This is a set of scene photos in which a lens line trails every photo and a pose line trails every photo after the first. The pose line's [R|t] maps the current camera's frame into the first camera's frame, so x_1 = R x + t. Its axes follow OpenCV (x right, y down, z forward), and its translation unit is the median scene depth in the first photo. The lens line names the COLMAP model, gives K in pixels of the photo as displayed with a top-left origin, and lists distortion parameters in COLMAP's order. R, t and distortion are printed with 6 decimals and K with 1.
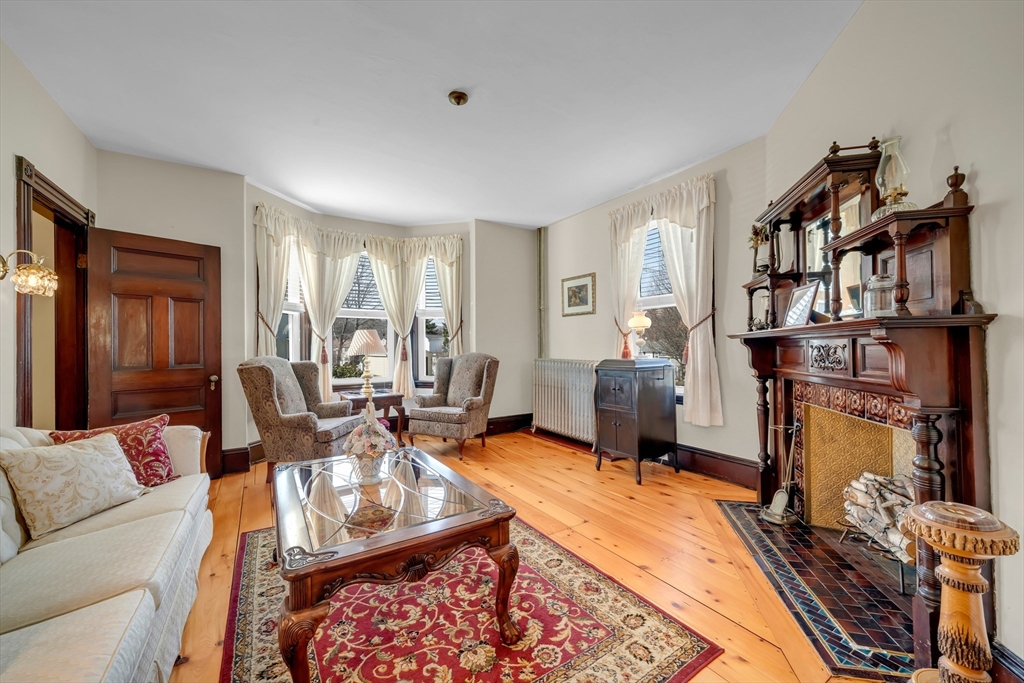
lens RADIAL K [[358.7, 0, 512.6], [0, 358.7, 342.9], [0, 0, 1]] dist [0.000348, 0.000011]
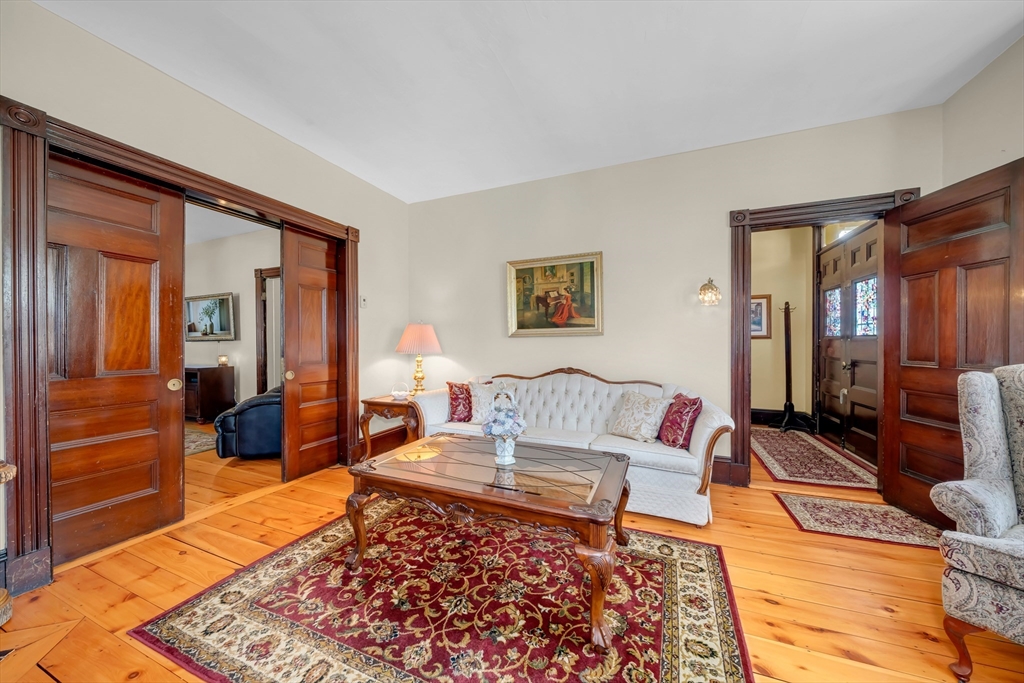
lens RADIAL K [[358.7, 0, 512.6], [0, 358.7, 342.9], [0, 0, 1]] dist [0.000348, 0.000011]
pose [[-0.814760, 0.012905, -0.579654, 0.225173], [0.012498, 0.999911, 0.004694, 0.031933], [0.579663, -0.003420, -0.814849, 2.023921]]
